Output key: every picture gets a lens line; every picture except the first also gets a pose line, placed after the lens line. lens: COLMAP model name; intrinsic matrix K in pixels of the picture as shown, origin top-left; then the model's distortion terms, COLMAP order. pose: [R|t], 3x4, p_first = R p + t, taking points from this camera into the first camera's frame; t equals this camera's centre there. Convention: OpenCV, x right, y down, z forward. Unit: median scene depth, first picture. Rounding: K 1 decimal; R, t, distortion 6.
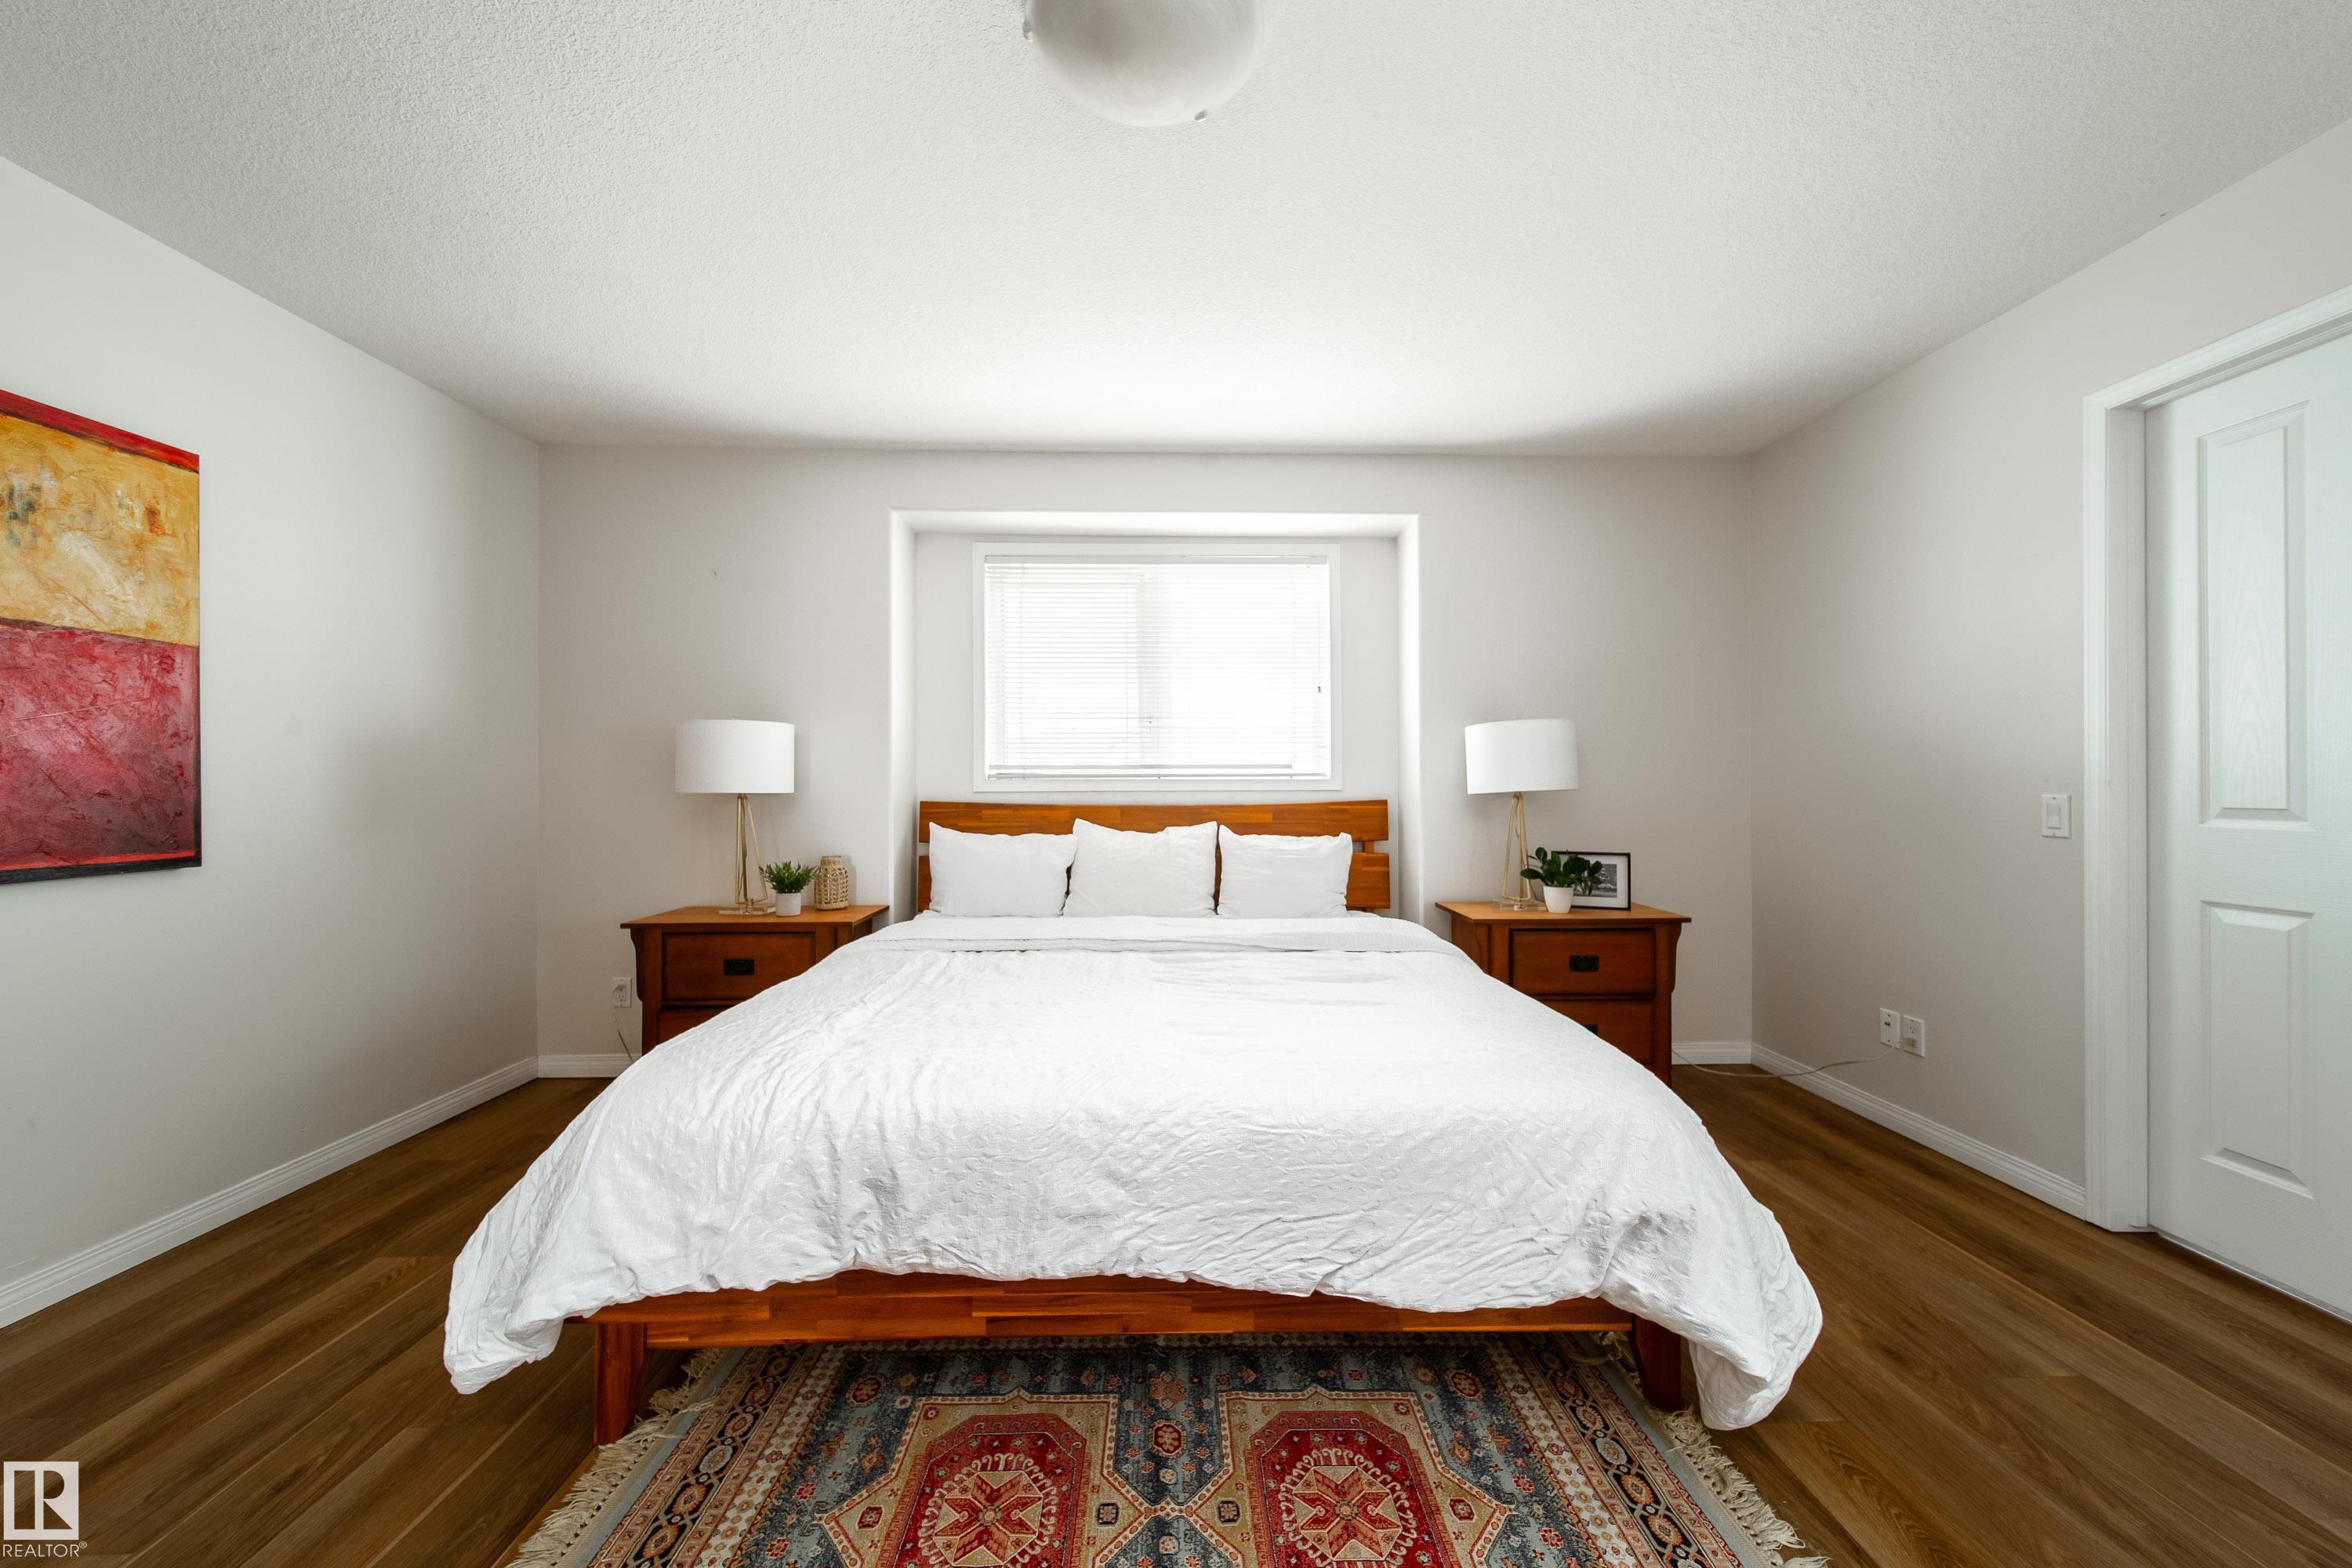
lens RADIAL K [[841.2, 0, 1173.7], [0, 841.2, 786.5], [0, 0, 1]] dist [0.000155, -0.000400]
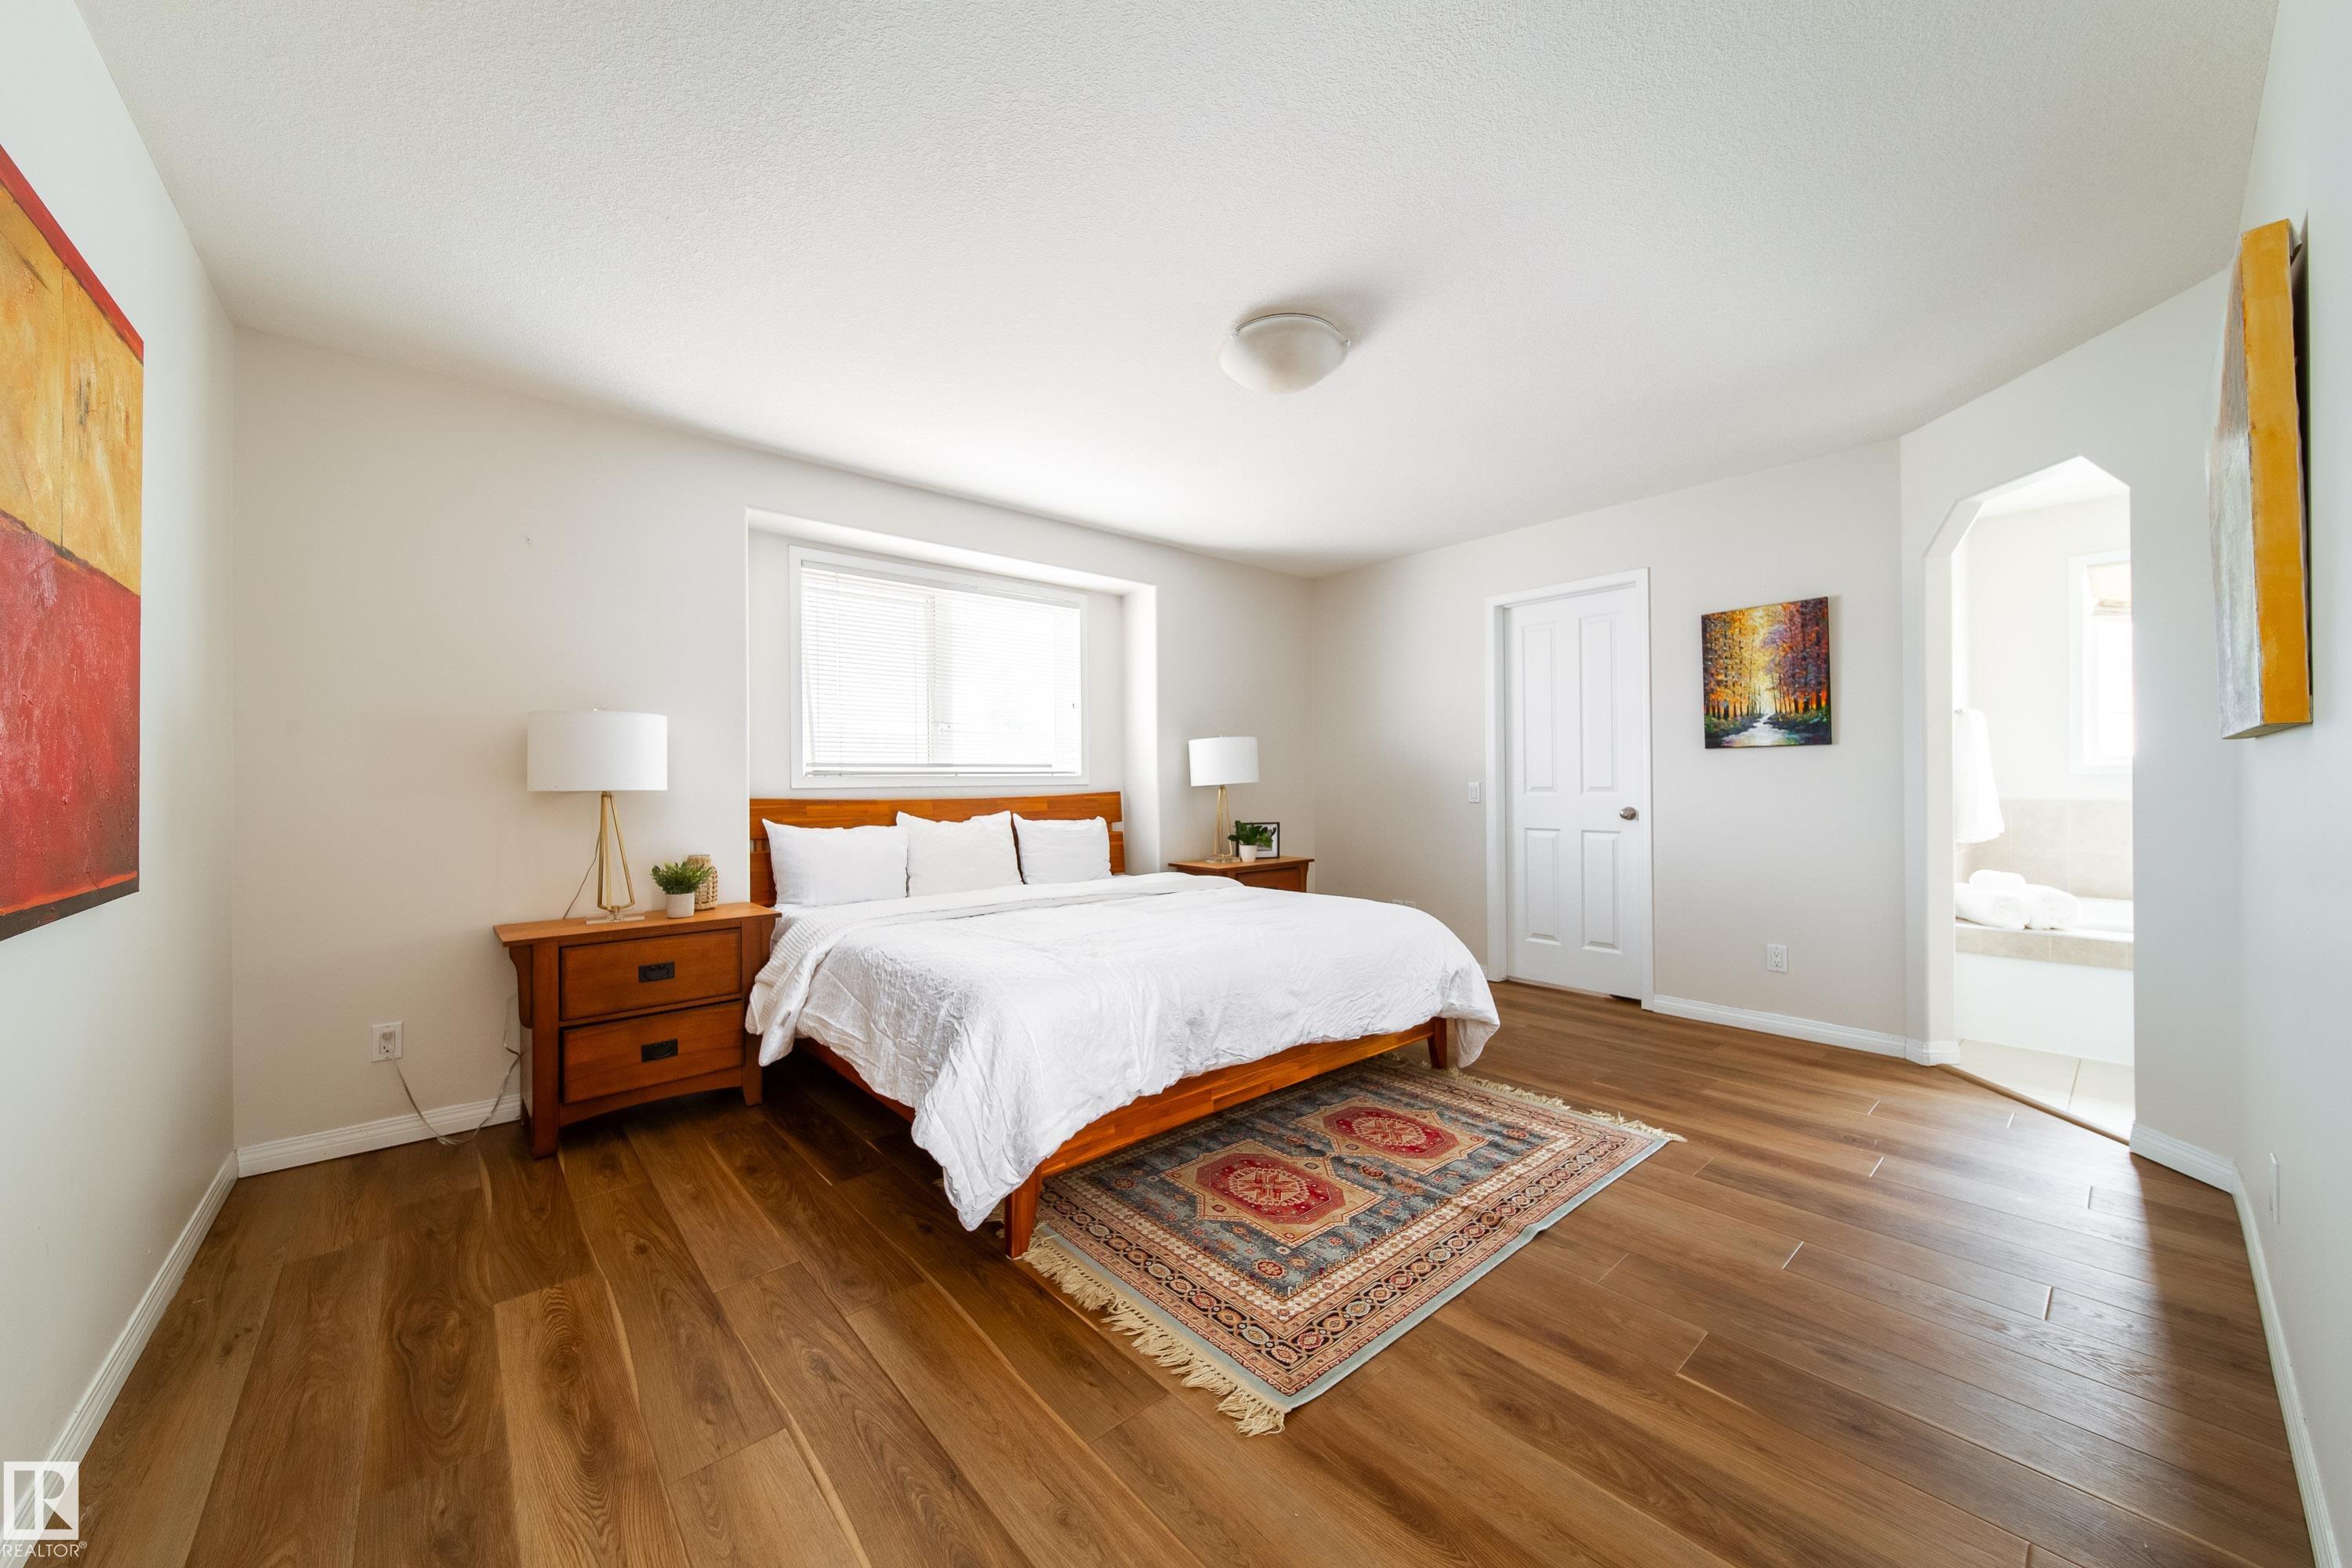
lens RADIAL K [[841.2, 0, 1180.6], [0, 841.2, 774.9], [0, 0, 1]] dist [0.000155, -0.000400]
pose [[0.772517, -0.000666, 0.634994, -0.620523], [0.007079, 0.999946, -0.007563, 0.001130], [-0.634954, 0.010338, 0.772480, -0.114384]]
